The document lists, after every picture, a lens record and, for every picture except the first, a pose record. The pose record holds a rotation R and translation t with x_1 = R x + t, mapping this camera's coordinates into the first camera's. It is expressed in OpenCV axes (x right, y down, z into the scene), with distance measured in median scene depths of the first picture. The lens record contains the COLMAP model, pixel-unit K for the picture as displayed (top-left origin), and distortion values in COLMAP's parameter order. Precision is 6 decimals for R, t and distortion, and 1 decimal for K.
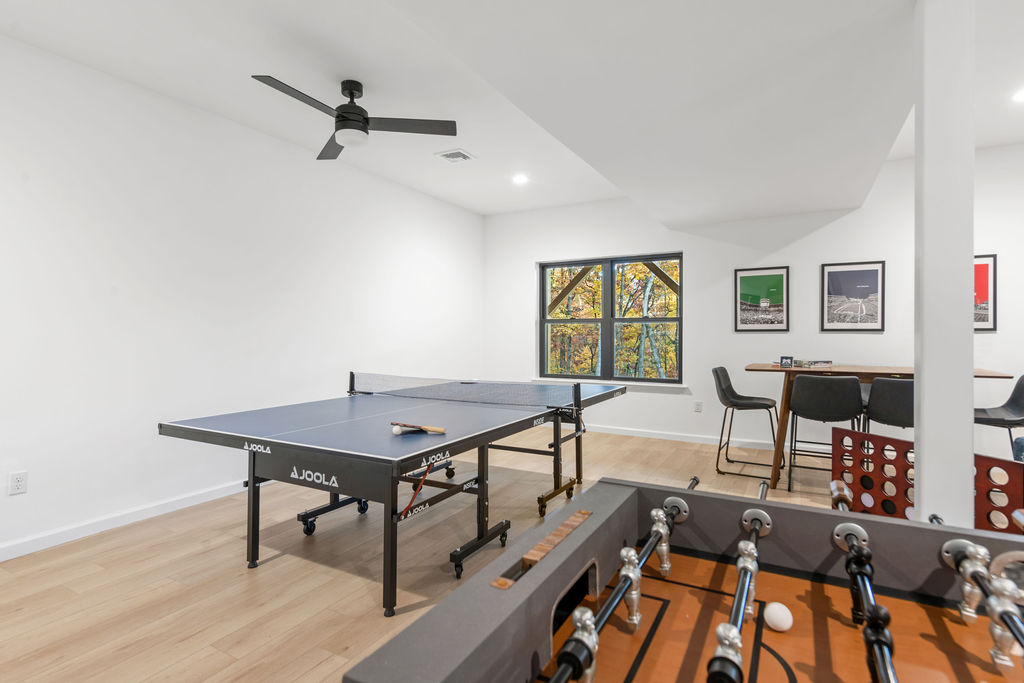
lens RADIAL K [[505.6, 0, 514.9], [0, 505.6, 334.9], [0, 0, 1]] dist [0.004450, 0.000408]
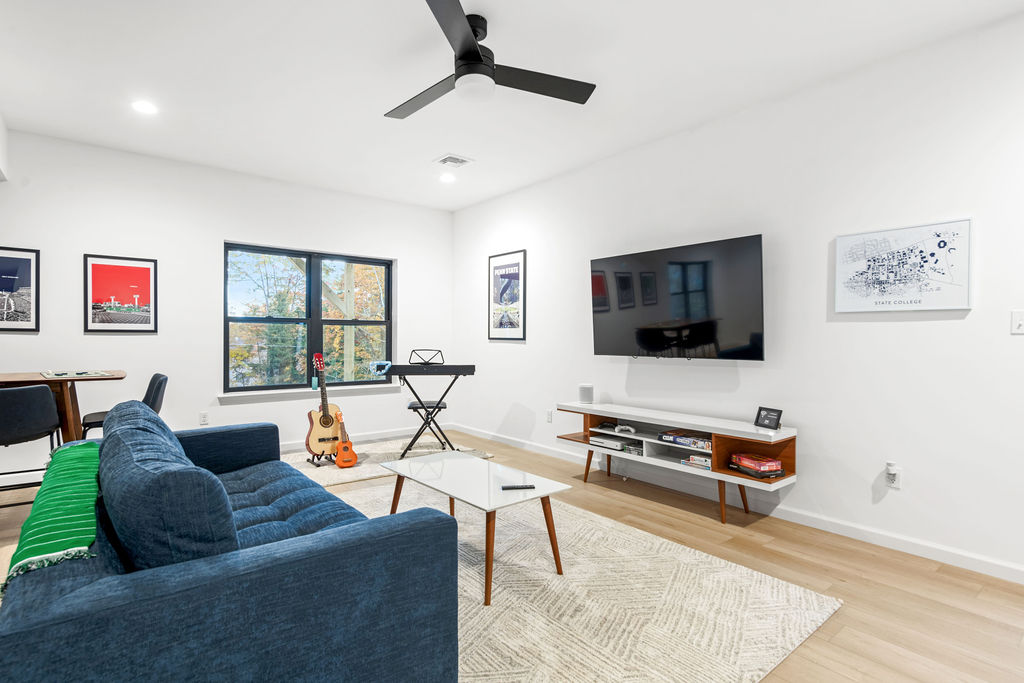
lens RADIAL K [[513.6, 0, 512.0], [0, 513.6, 341.5], [0, 0, 1]] dist [0.005593, 0.000315]
pose [[0.369308, -0.004005, 0.929298, 0.205487], [-0.005068, 0.999967, 0.006324, -0.000169], [-0.929293, -0.007045, 0.369276, -0.071758]]
